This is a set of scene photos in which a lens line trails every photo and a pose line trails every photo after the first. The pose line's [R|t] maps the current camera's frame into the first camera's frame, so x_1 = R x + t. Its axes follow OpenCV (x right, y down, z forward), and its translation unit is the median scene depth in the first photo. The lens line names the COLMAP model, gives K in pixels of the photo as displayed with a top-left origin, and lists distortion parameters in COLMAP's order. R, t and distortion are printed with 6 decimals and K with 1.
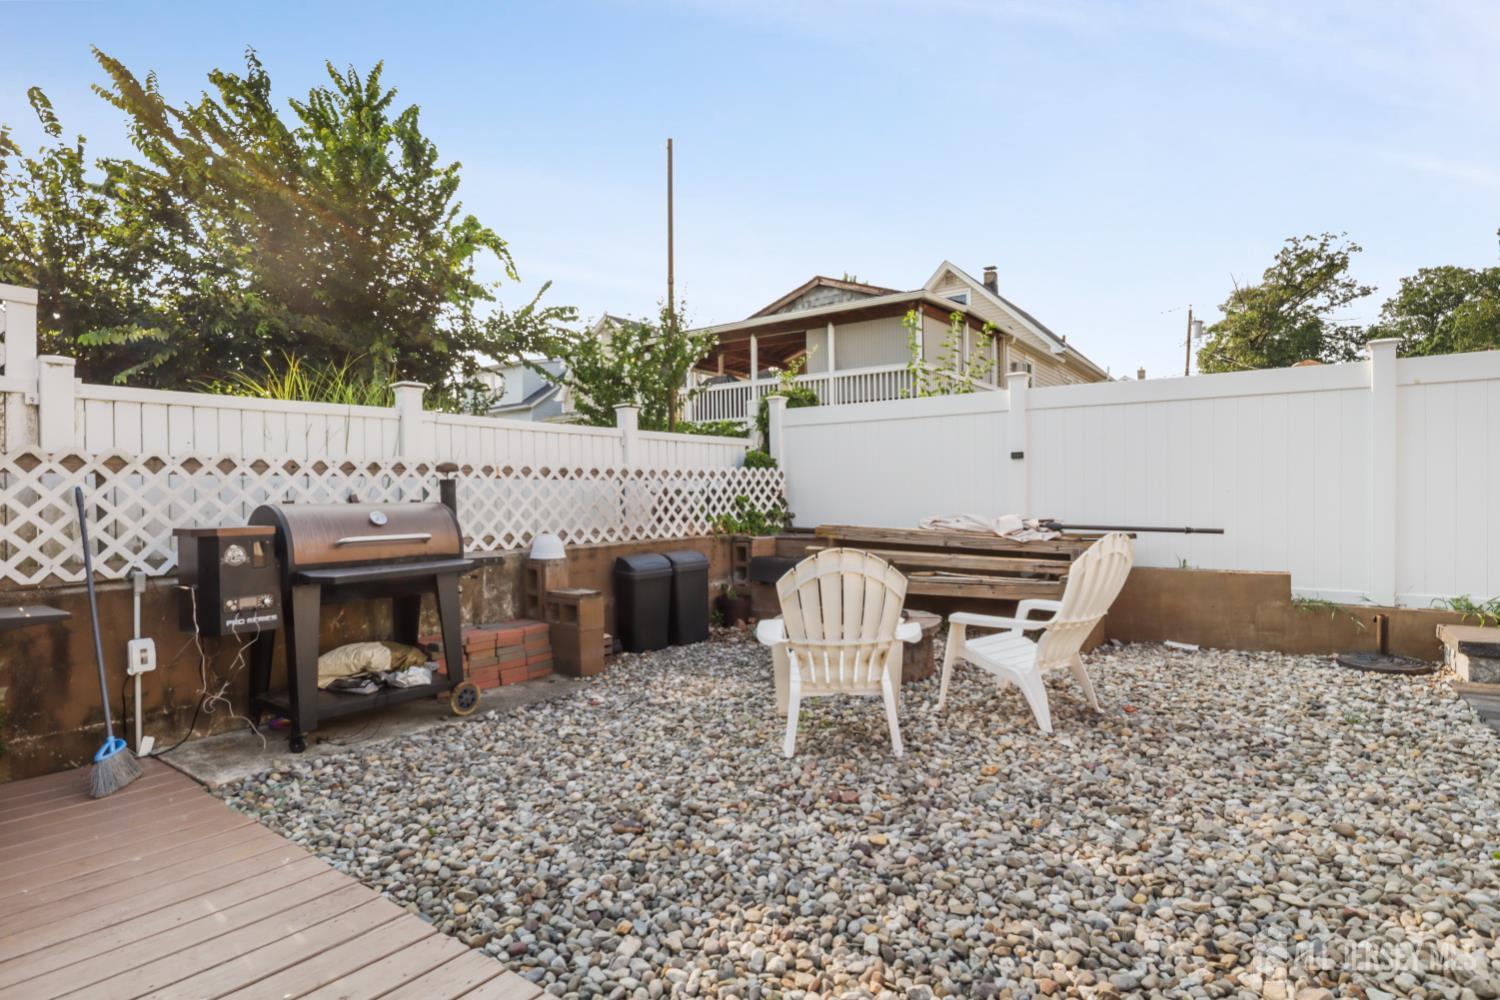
lens RADIAL K [[758.3, 0, 747.2], [0, 758.3, 496.2], [0, 0, 1]] dist [-0.026973, 0.003303]
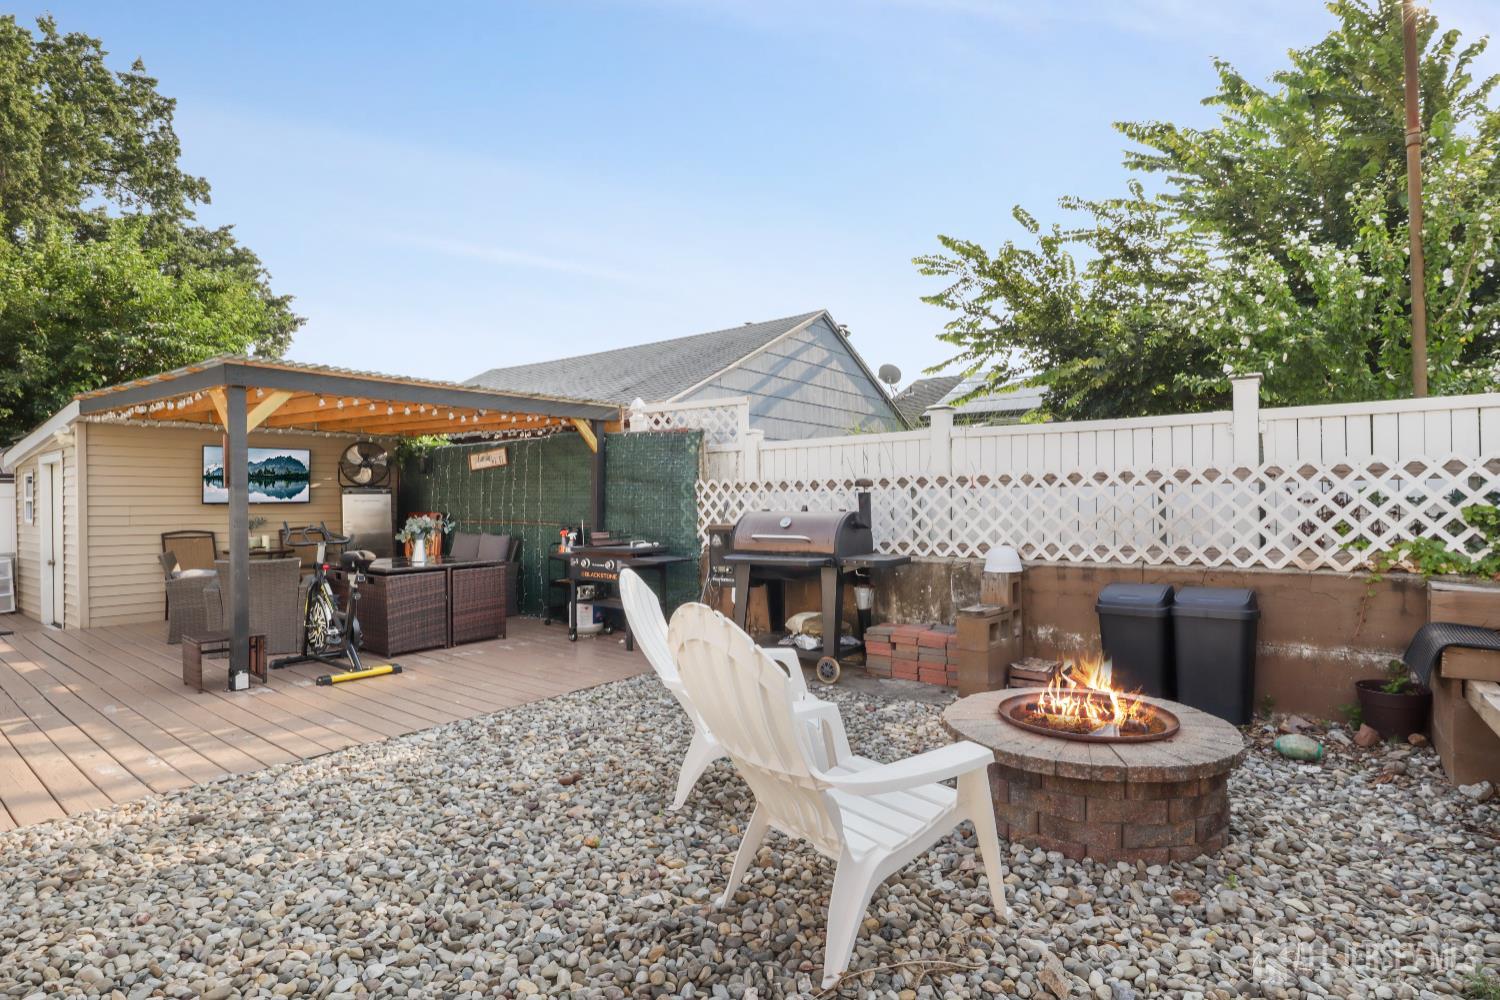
lens RADIAL K [[758.3, 0, 750.7], [0, 758.3, 498.6], [0, 0, 1]] dist [-0.026973, 0.003303]
pose [[0.020500, -0.003601, -0.999783, 0.085670], [0.002128, 0.999991, -0.003558, -0.000818], [0.999788, -0.002054, 0.020507, 0.084791]]
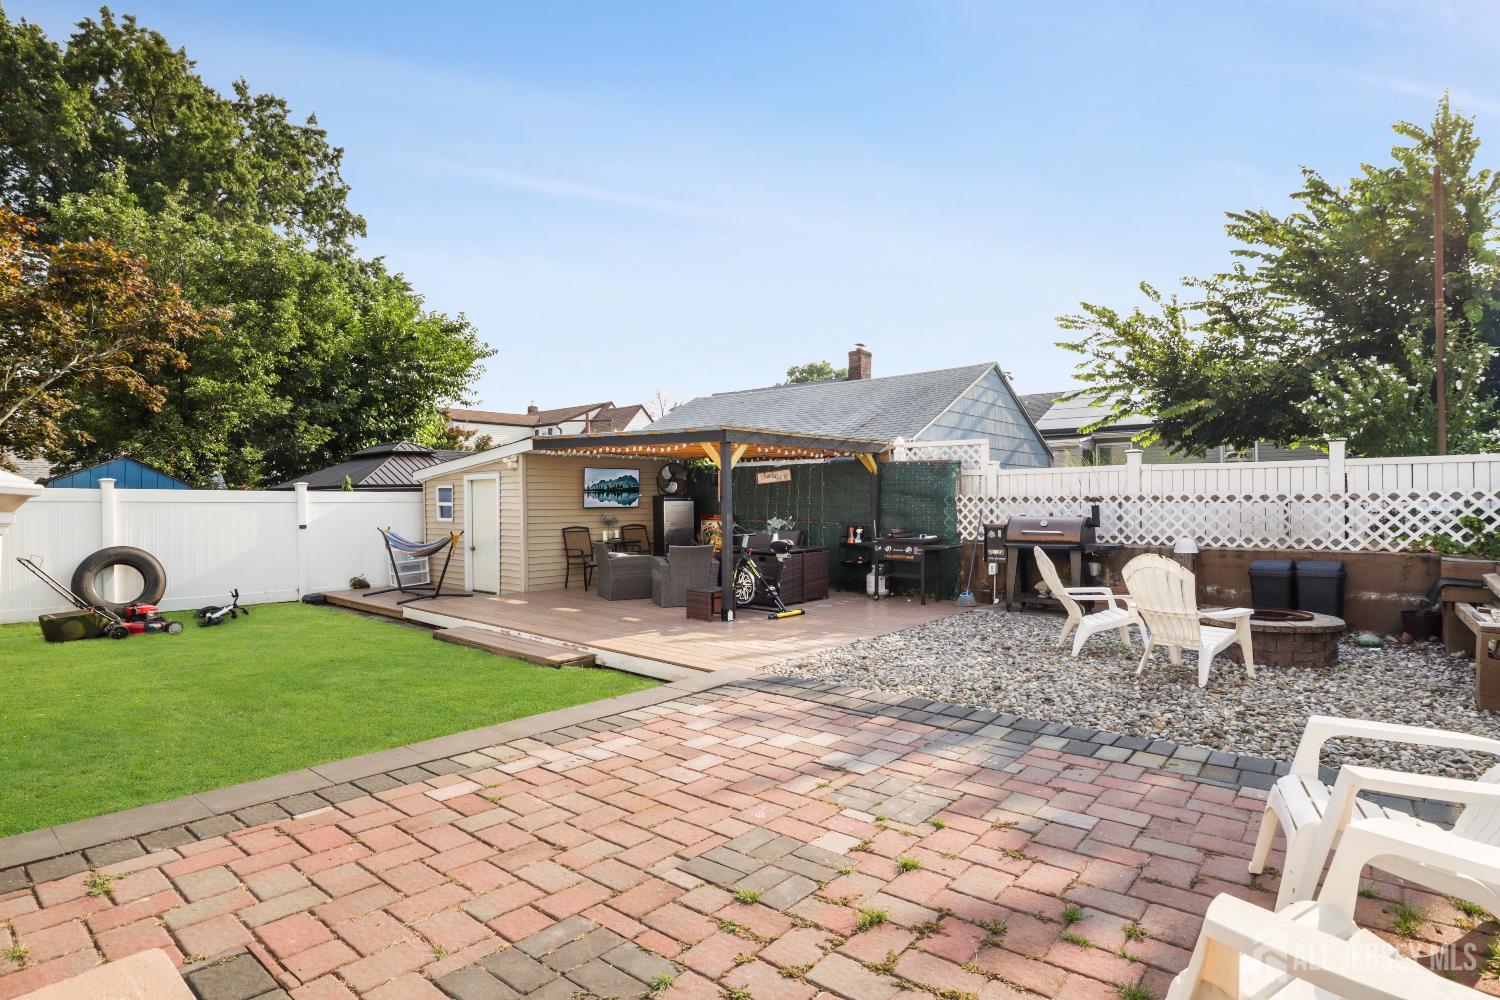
lens RADIAL K [[758.3, 0, 746.6], [0, 758.3, 499.9], [0, 0, 1]] dist [-0.026973, 0.003303]
pose [[-0.038403, 0.001675, -0.999261, 0.171994], [-0.000015, 0.999999, 0.001677, -0.004161], [0.999262, 0.000079, -0.038402, 0.017431]]
